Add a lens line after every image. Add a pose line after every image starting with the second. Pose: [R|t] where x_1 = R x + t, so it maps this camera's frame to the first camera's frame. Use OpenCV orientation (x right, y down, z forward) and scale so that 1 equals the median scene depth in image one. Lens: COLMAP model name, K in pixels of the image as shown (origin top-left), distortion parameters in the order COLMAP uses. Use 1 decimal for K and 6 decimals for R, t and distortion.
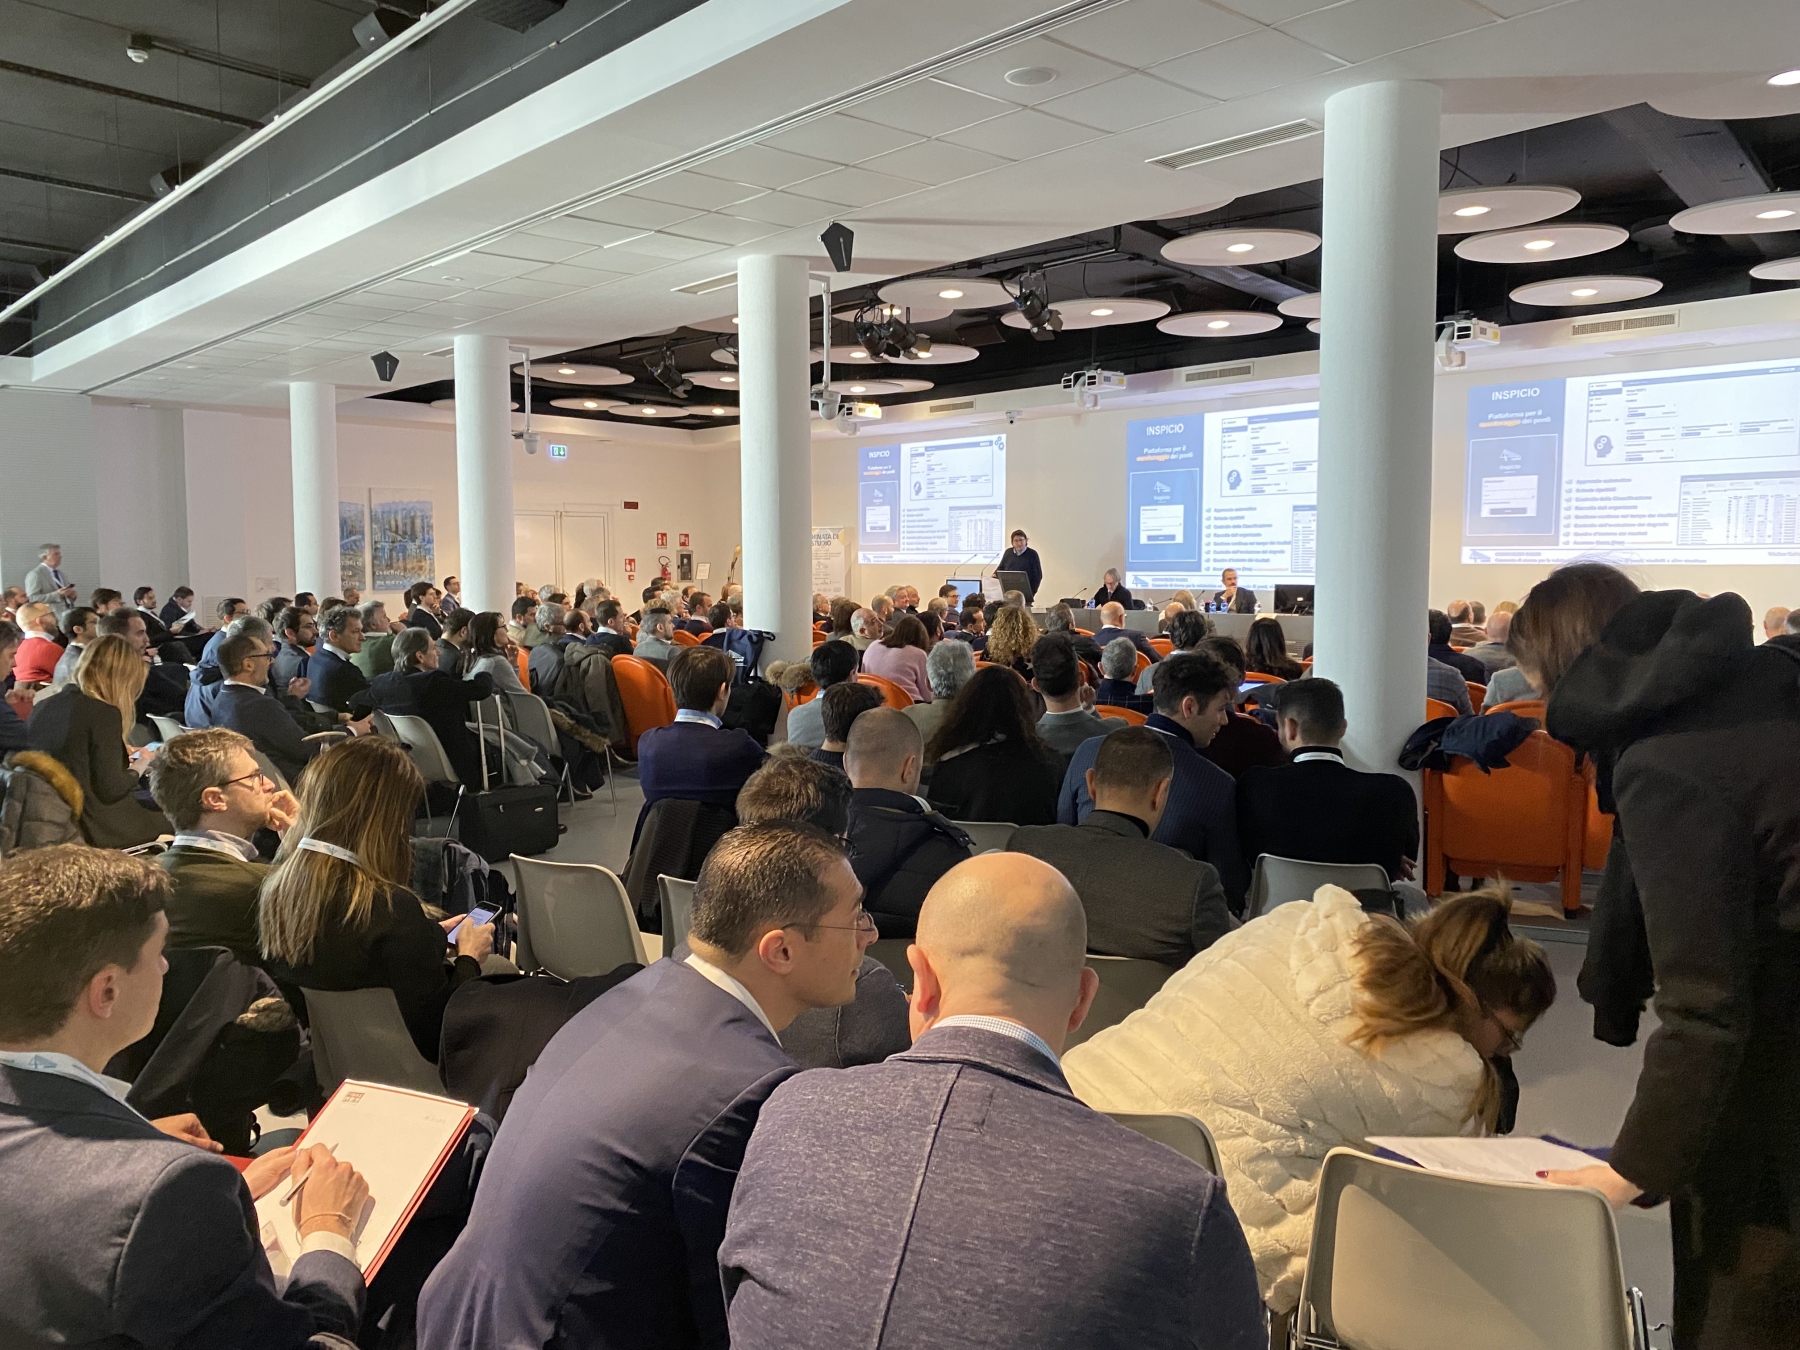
lens RADIAL K [[1392.9, 0, 906.8], [0, 1392.9, 673.5], [0, 0, 1]] dist [0.057742, -0.036522]
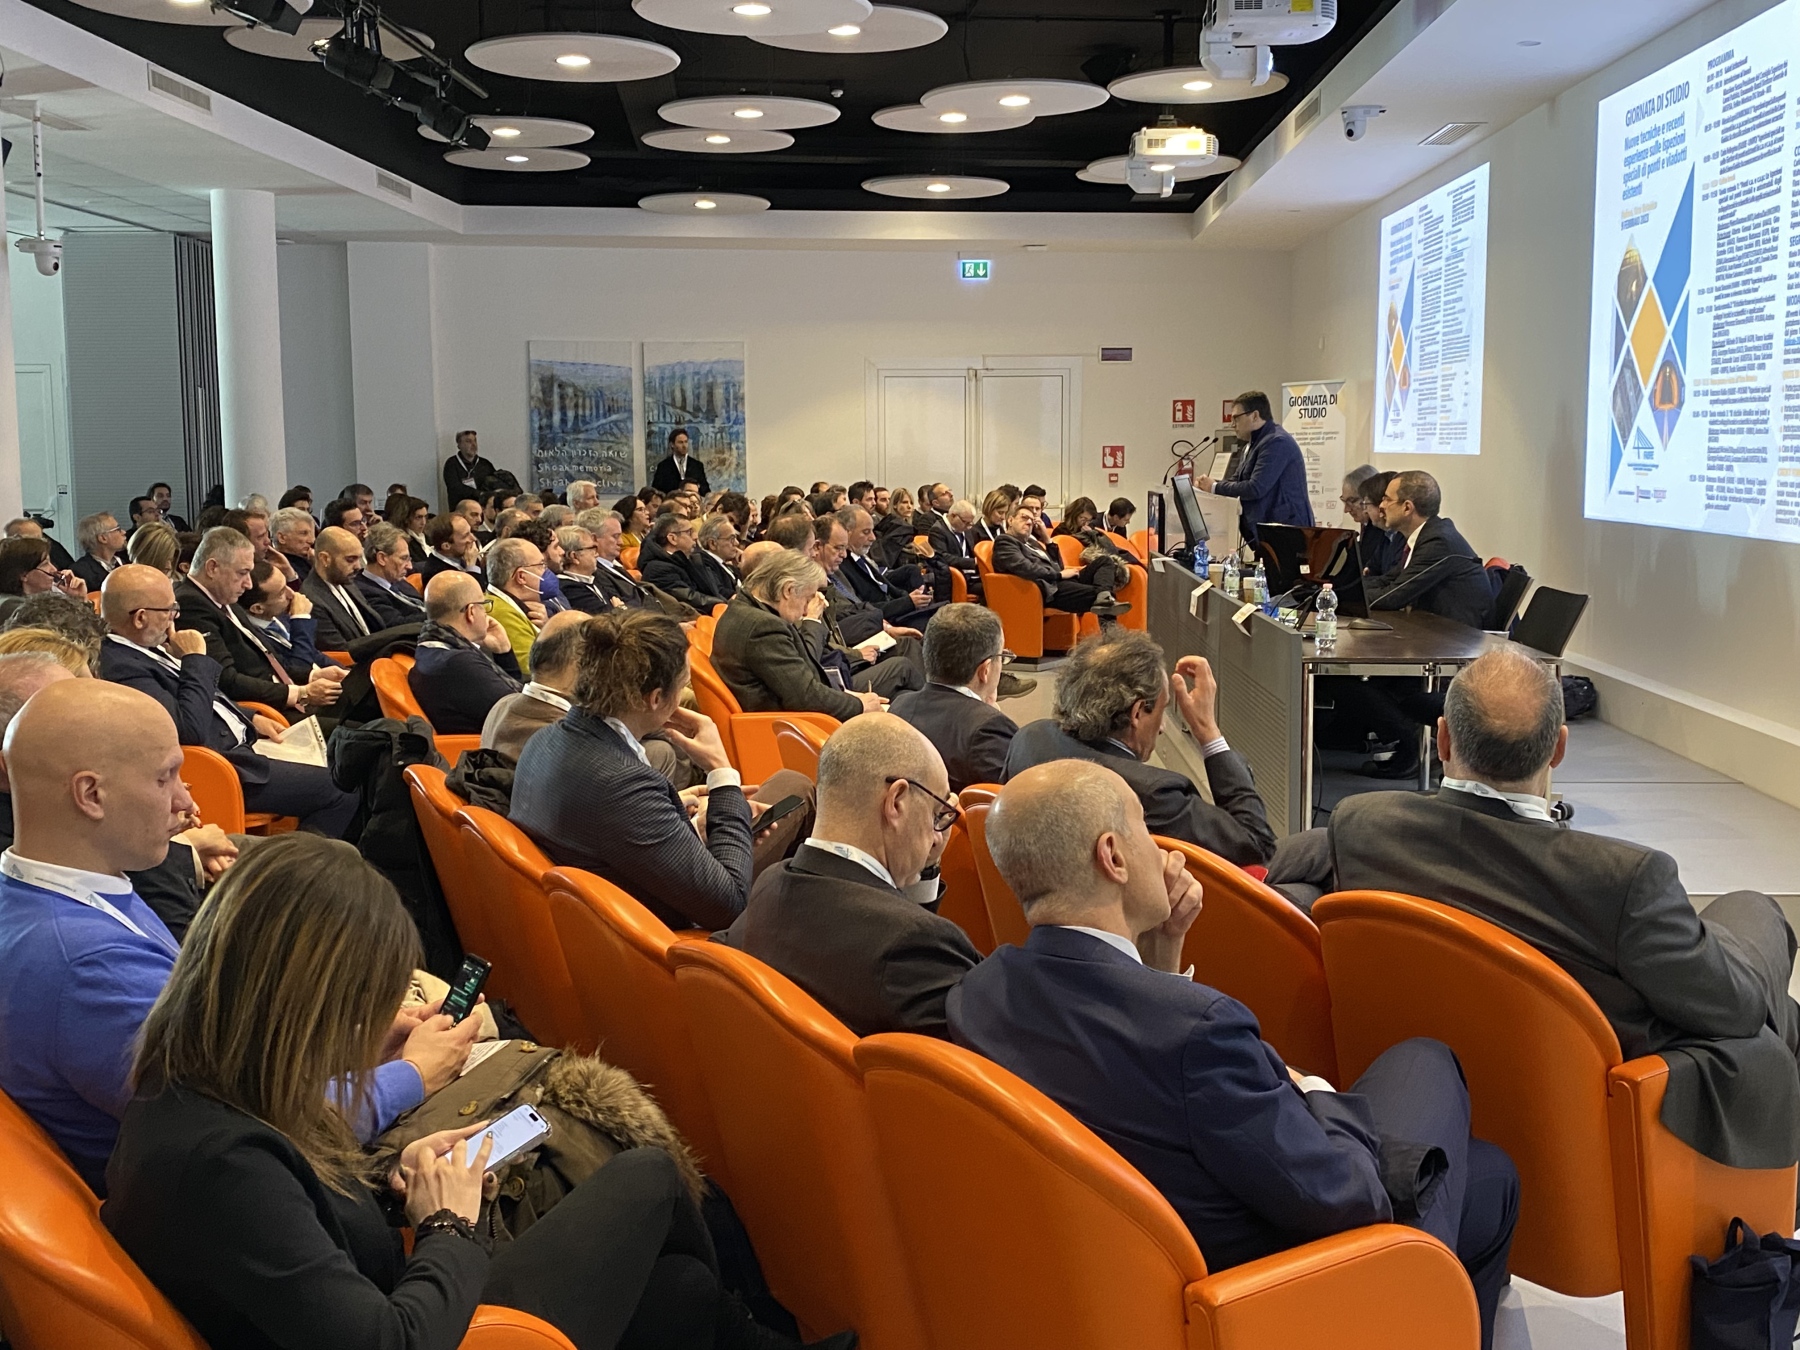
lens RADIAL K [[2003.1, 0, 933.1], [0, 2003.1, 671.8], [0, 0, 1]] dist [0.034588, 0.000000]
pose [[0.726934, 0.076440, -0.682440, 0.370450], [-0.051220, 0.997053, 0.057120, -0.036875], [0.684795, -0.006568, 0.728706, 0.392442]]
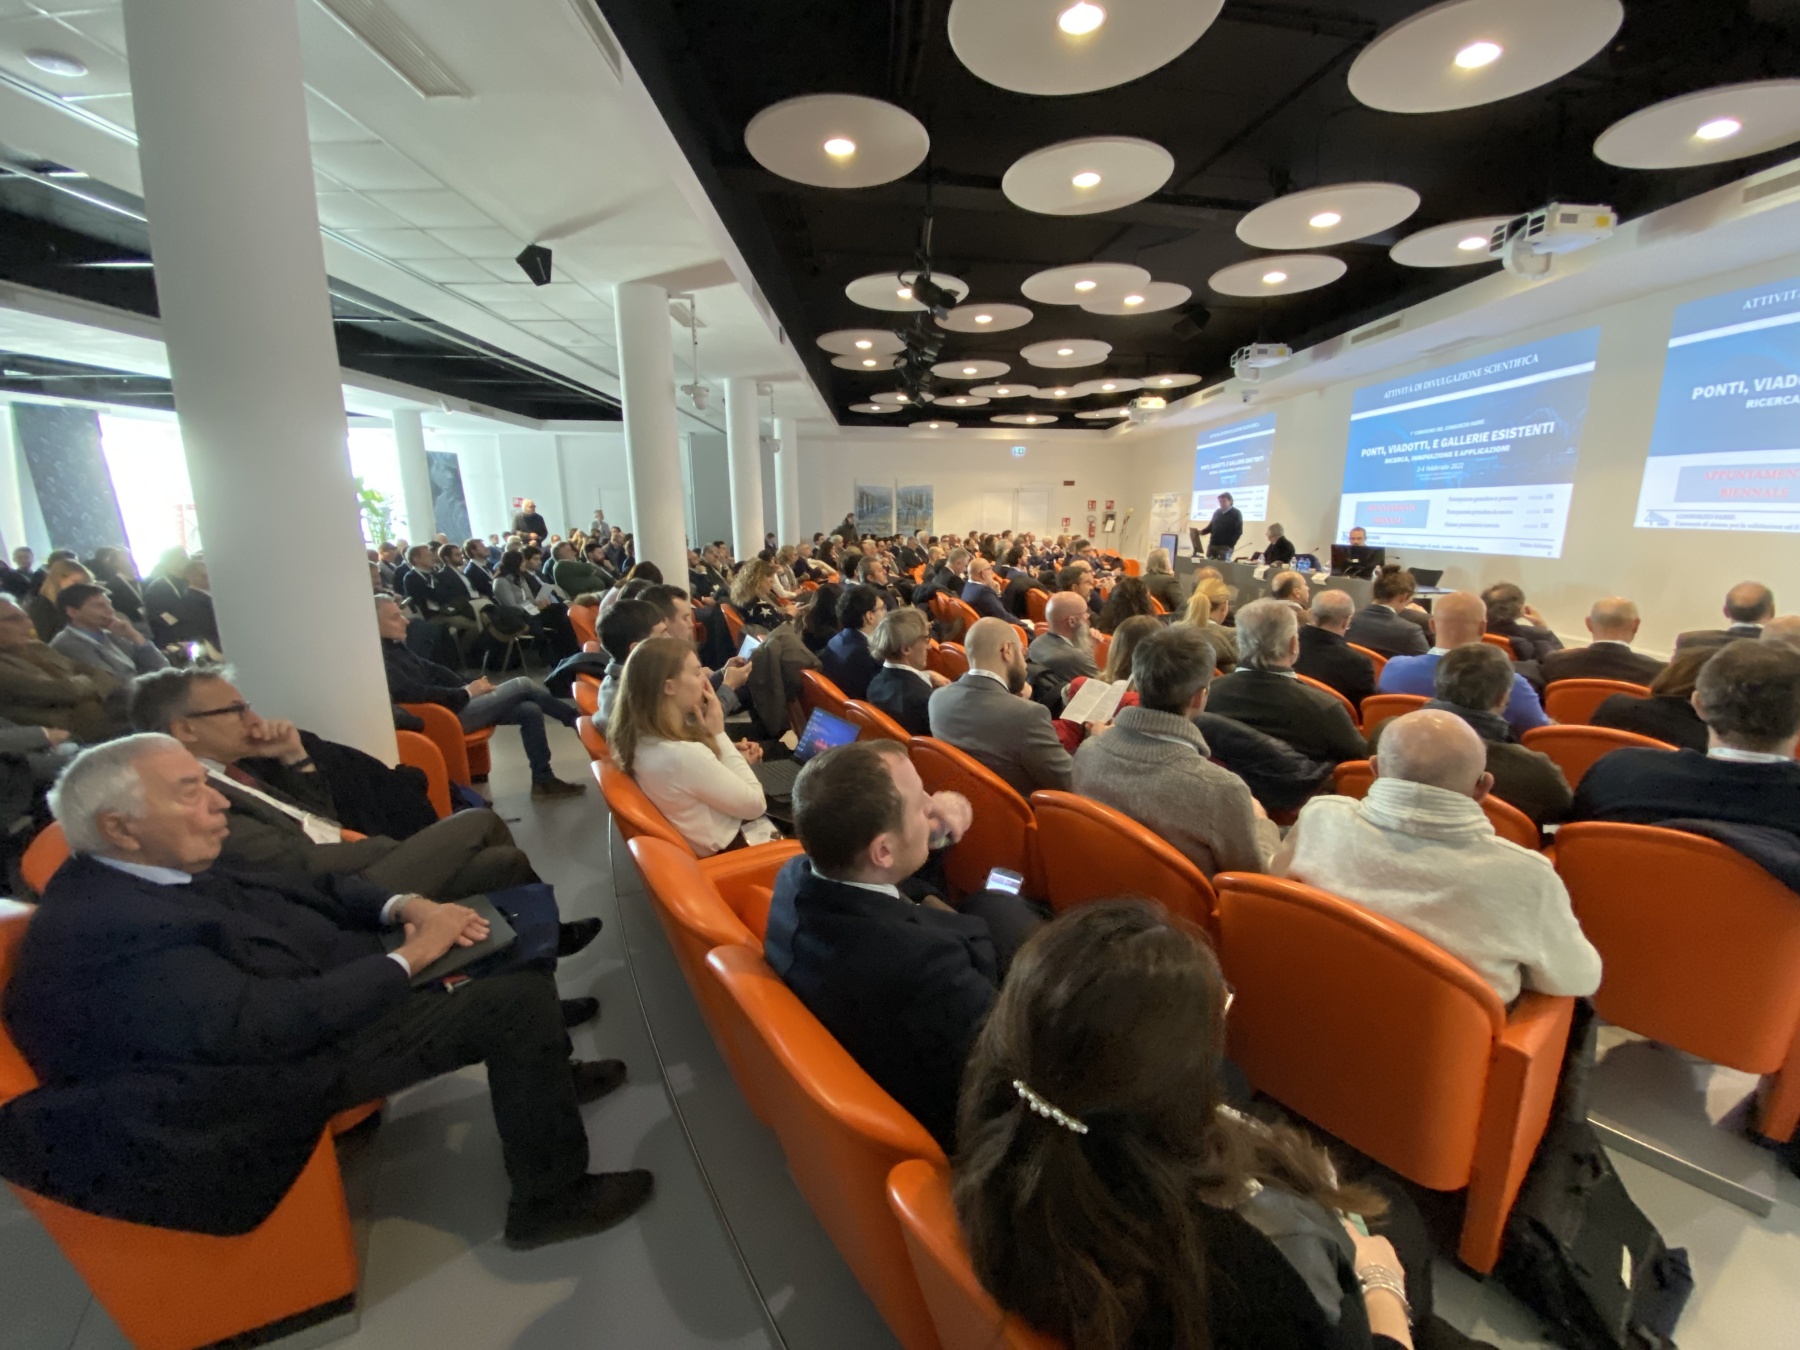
lens RADIAL K [[741.7, 0, 905.7], [0, 741.7, 687.6], [0, 0, 1]] dist [-0.016805, -0.002121]
pose [[0.758278, 0.140270, -0.636662, 0.254872], [-0.045169, 0.985536, 0.163338, -0.024801], [0.650365, -0.095098, 0.753646, 0.271463]]
